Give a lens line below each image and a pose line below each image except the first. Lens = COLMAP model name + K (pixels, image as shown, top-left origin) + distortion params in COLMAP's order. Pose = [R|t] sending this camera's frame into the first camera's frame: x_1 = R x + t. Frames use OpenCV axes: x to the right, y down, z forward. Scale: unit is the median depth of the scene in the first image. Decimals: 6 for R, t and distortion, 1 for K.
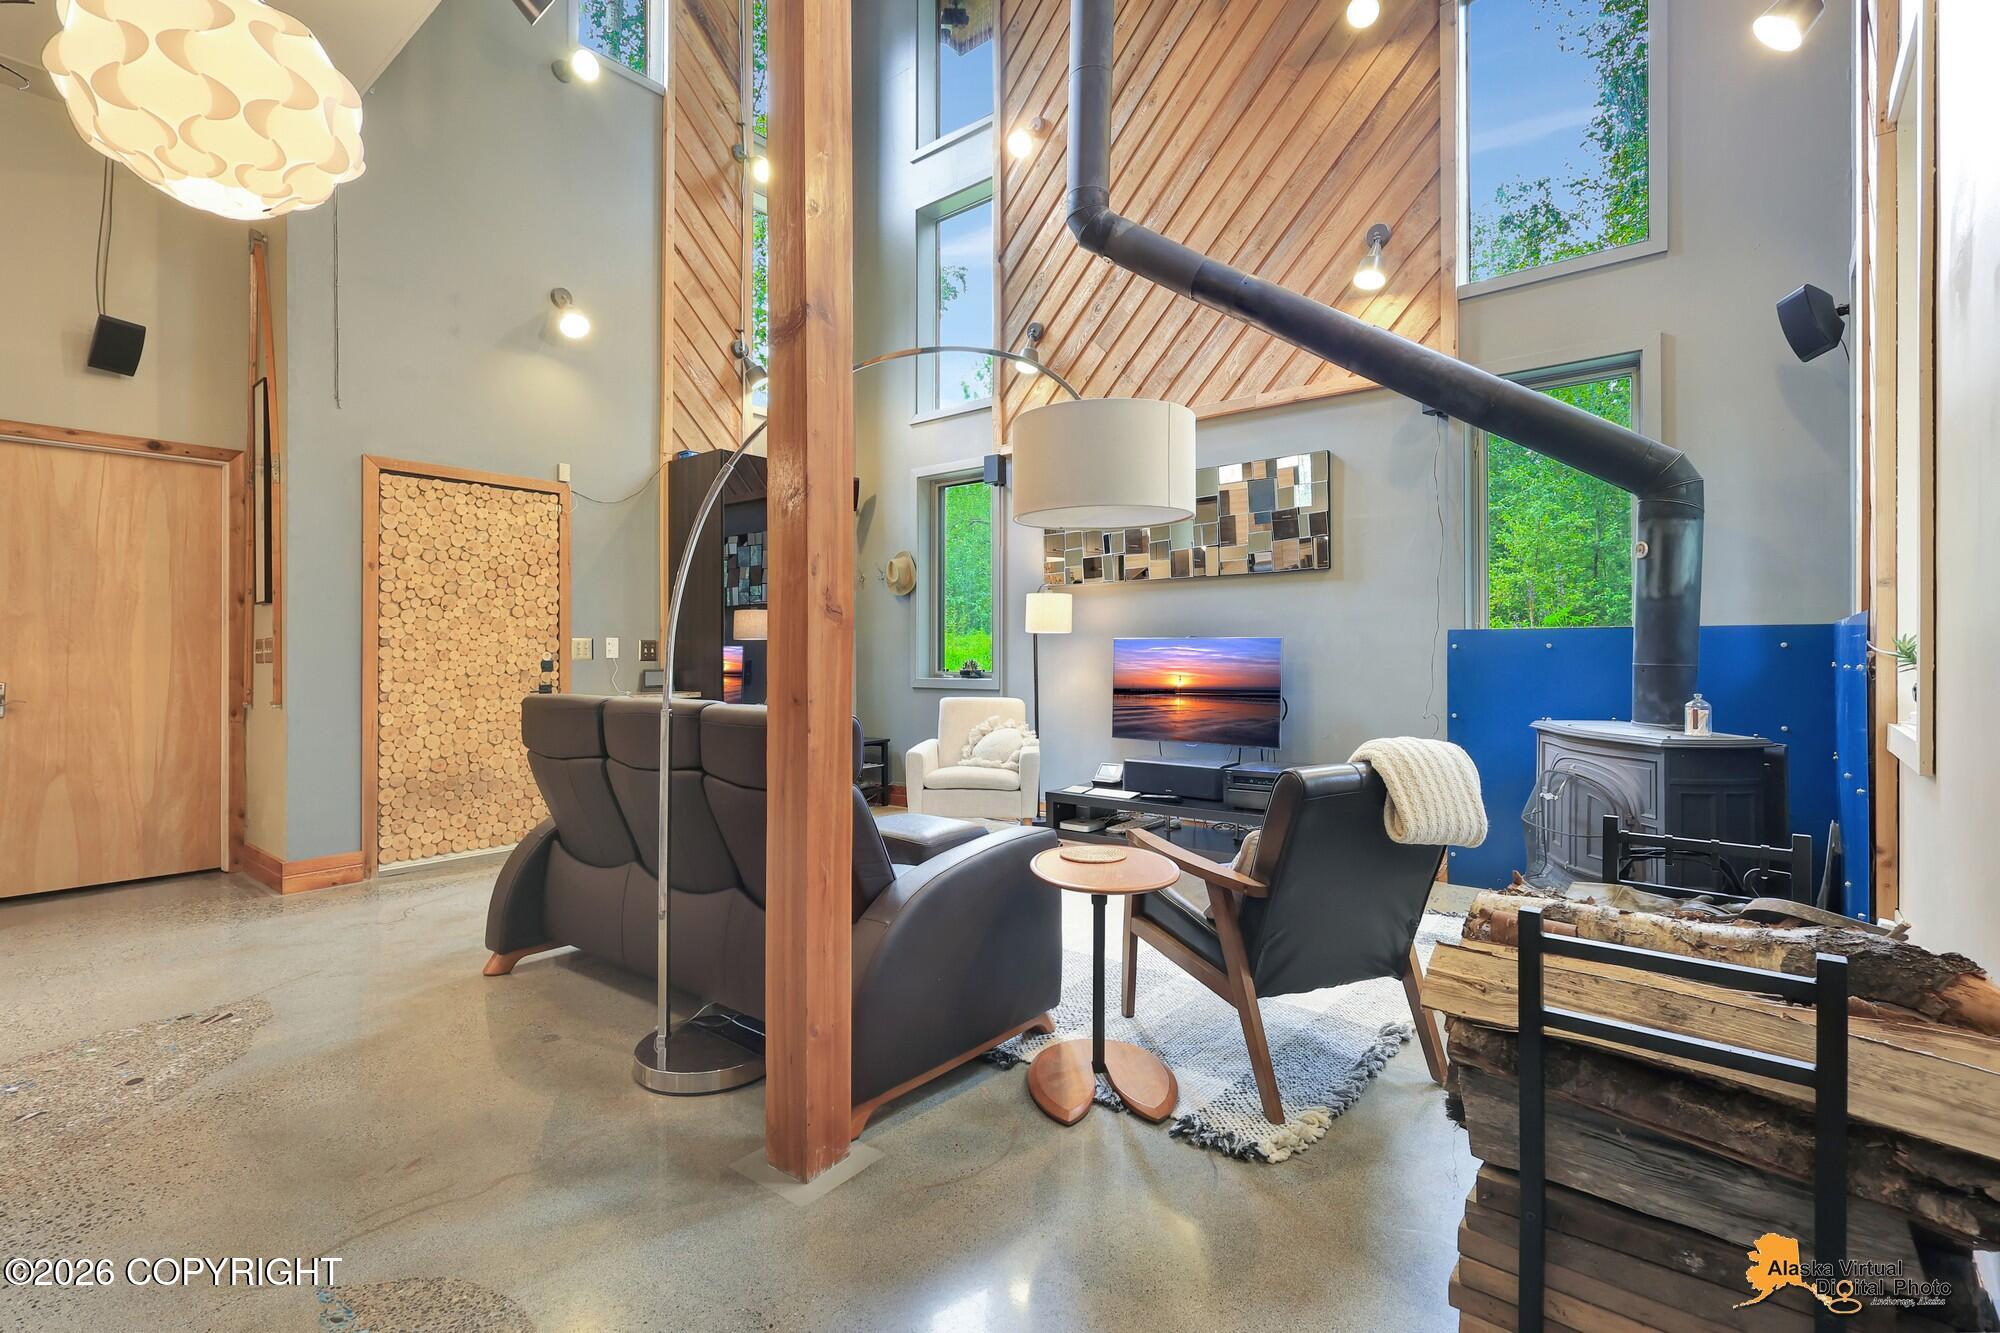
lens RADIAL K [[931.0, 0, 995.4], [0, 931.0, 642.1], [0, 0, 1]] dist [-0.002211, 0.000890]
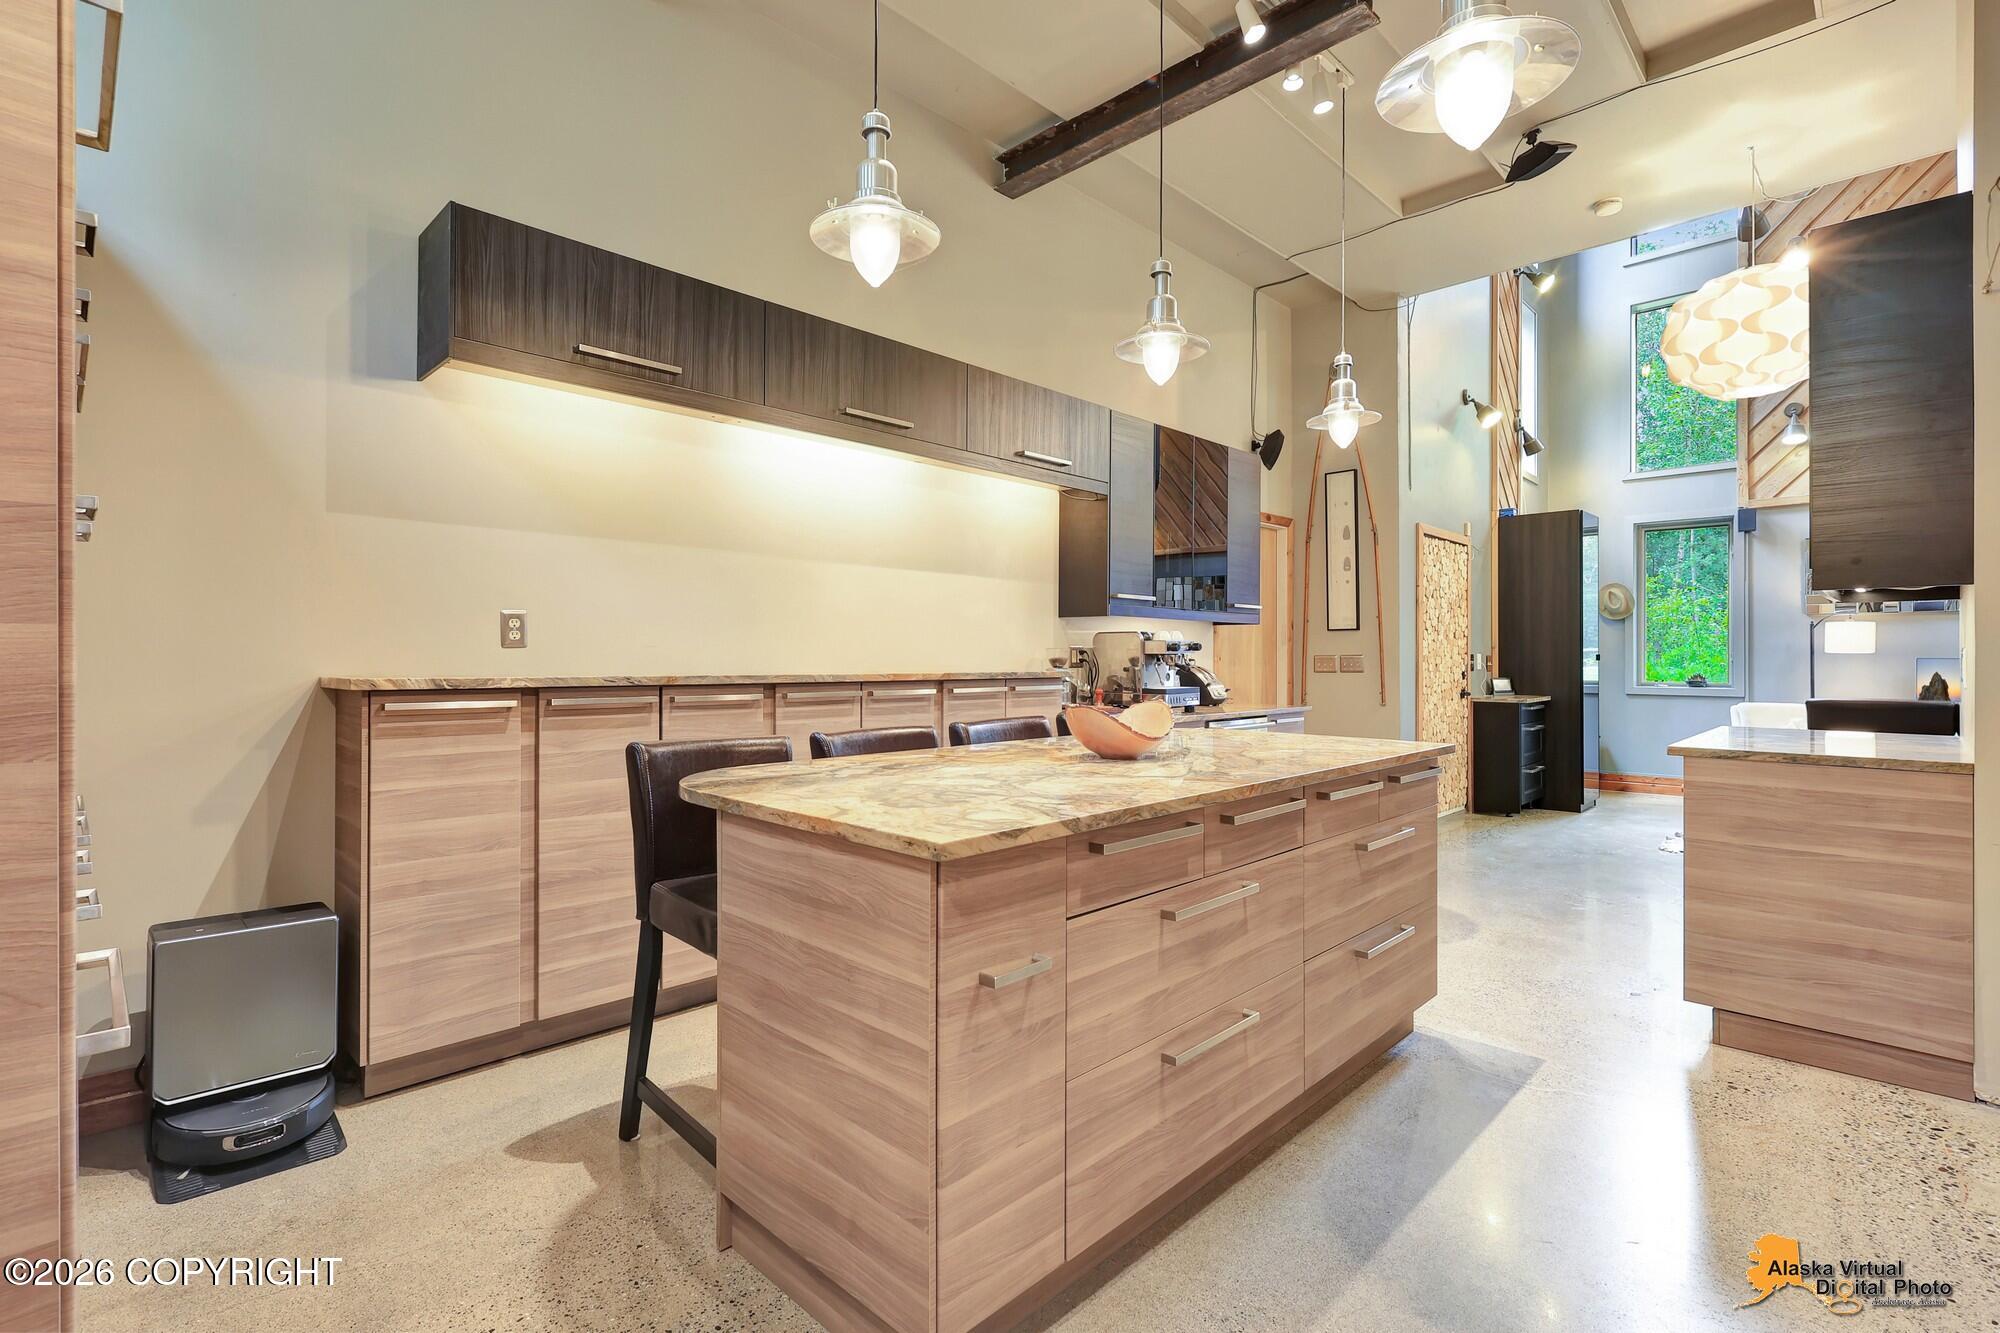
lens RADIAL K [[924.2, 0, 996.6], [0, 924.2, 653.2], [0, 0, 1]] dist [0.001191, 0.000025]
pose [[0.995989, 0.006632, -0.089226, -1.118637], [-0.005590, 0.999913, 0.011925, -0.019230], [0.089298, -0.011378, 0.995940, -0.411606]]
